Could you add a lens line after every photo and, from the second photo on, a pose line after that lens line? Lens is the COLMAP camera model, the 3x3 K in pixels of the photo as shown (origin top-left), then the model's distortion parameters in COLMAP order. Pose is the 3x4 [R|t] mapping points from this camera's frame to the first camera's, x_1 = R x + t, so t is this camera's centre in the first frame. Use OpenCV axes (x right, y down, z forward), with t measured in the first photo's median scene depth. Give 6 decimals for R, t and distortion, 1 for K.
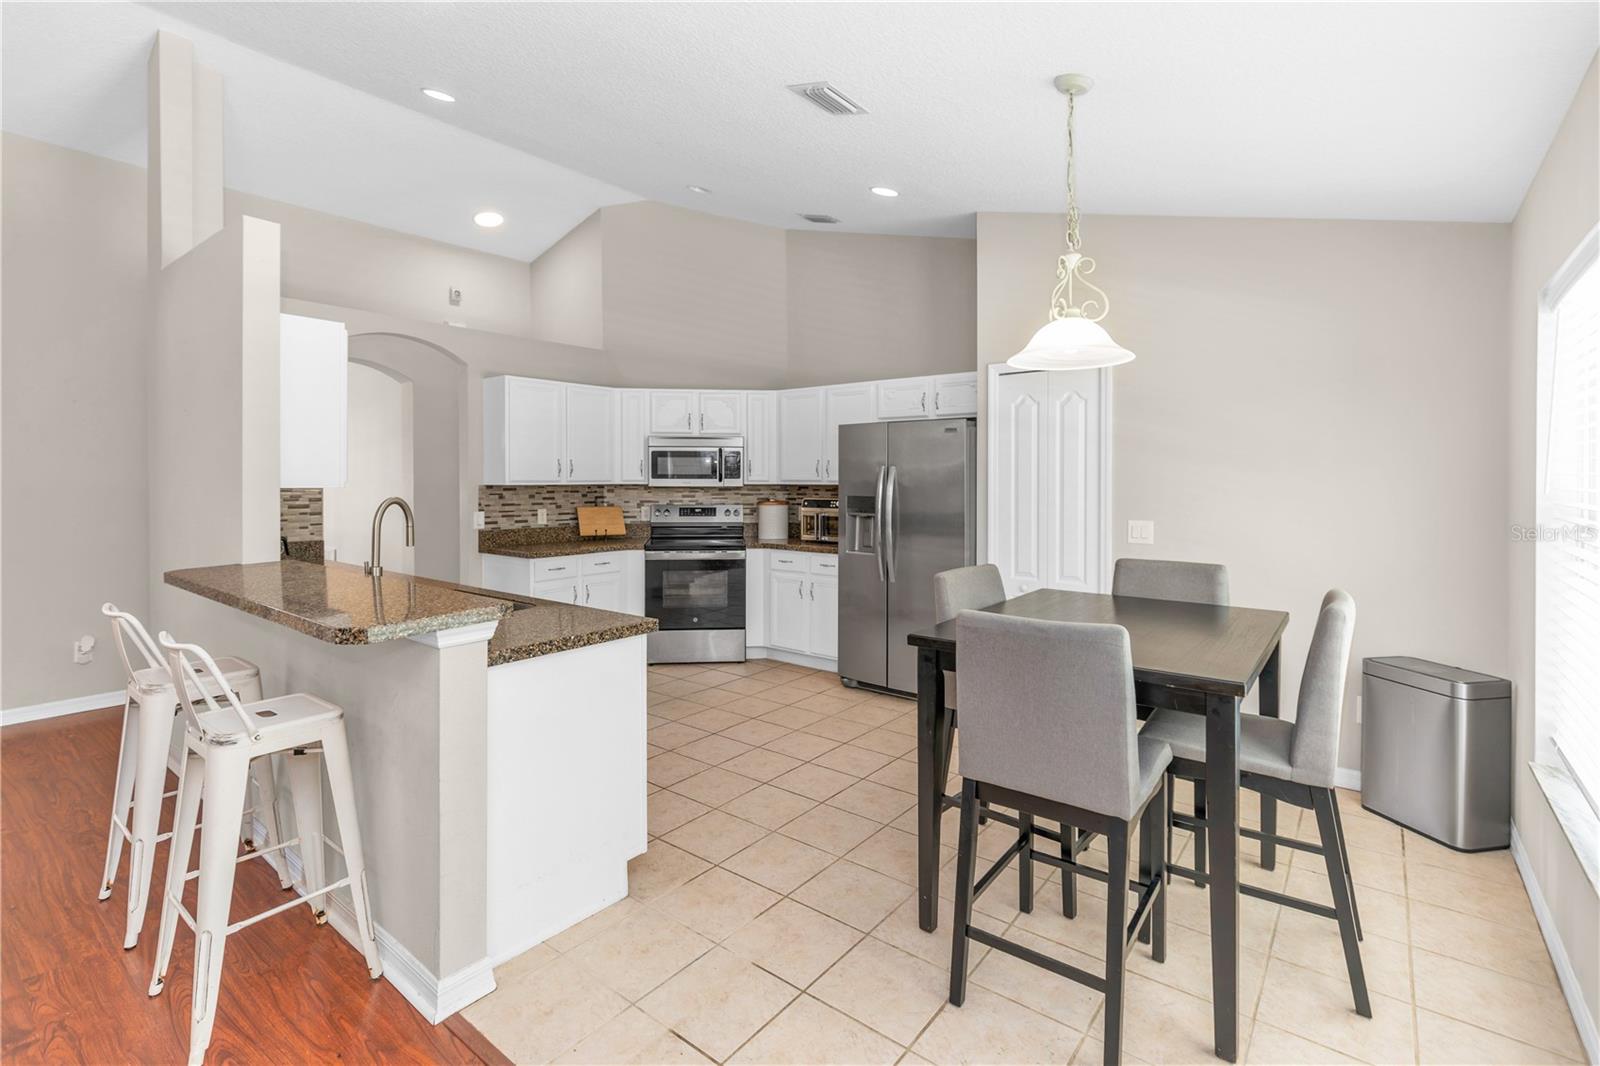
lens RADIAL K [[725.8, 0, 797.0], [0, 725.8, 479.1], [0, 0, 1]] dist [0.000510, -0.000108]
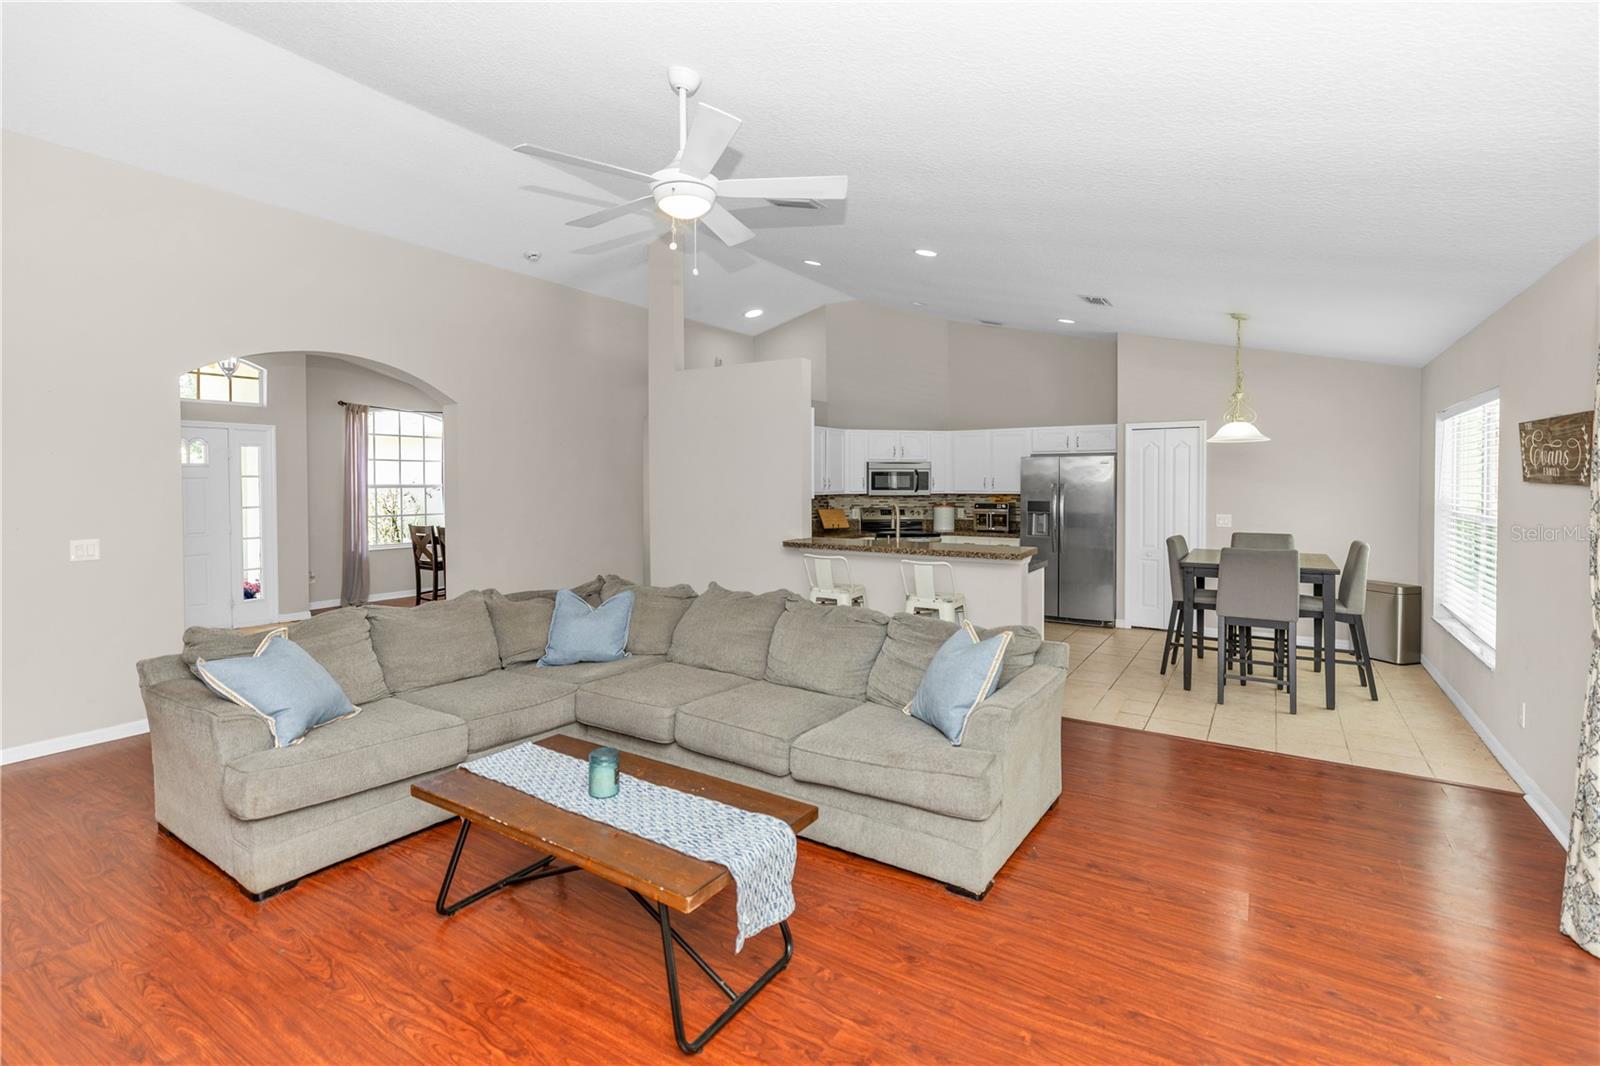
lens RADIAL K [[732.3, 0, 758.4], [0, 732.3, 490.9], [0, 0, 1]] dist [-0.001183, -0.000112]
pose [[0.997758, -0.007109, 0.066542, -0.543631], [0.006168, 0.999878, 0.014335, -0.022501], [-0.066635, -0.013892, 0.997681, -0.499680]]
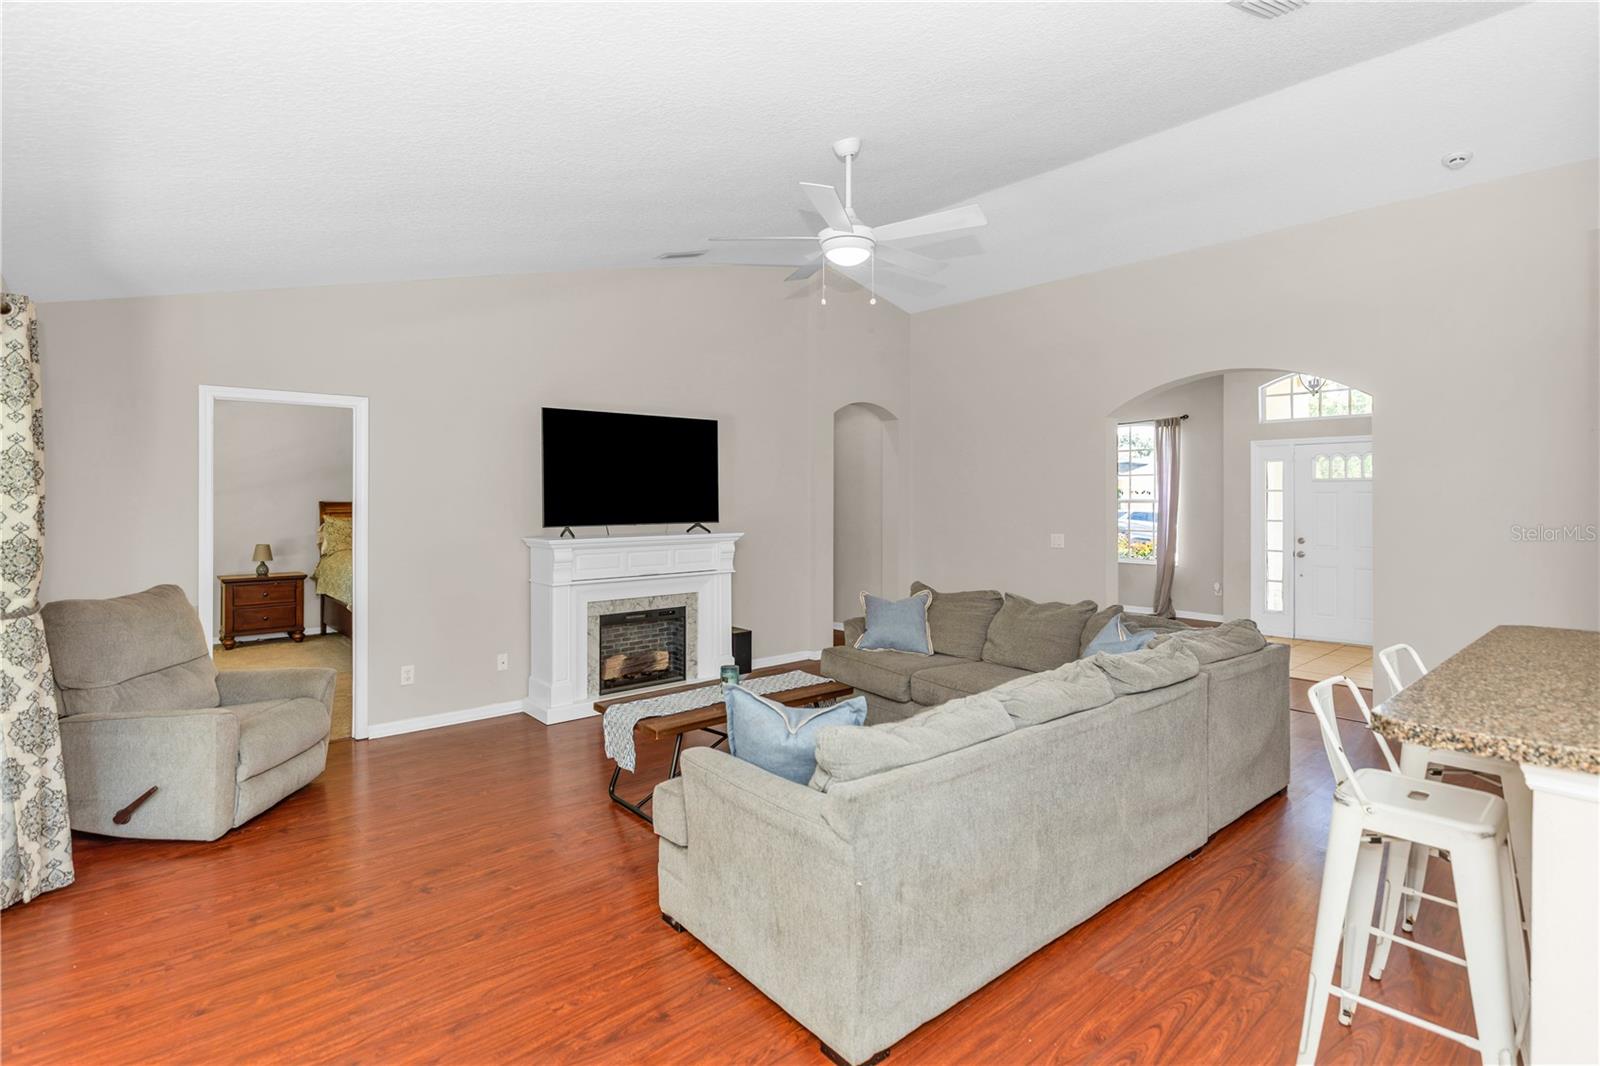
lens RADIAL K [[777.1, 0, 792.8], [0, 777.1, 492.3], [0, 0, 1]] dist [0.000376, 0.000097]
pose [[-0.176233, -0.006179, -0.984329, 0.984386], [-0.002965, 0.999979, -0.005747, -0.020629], [0.984344, 0.001906, -0.176248, 0.974530]]
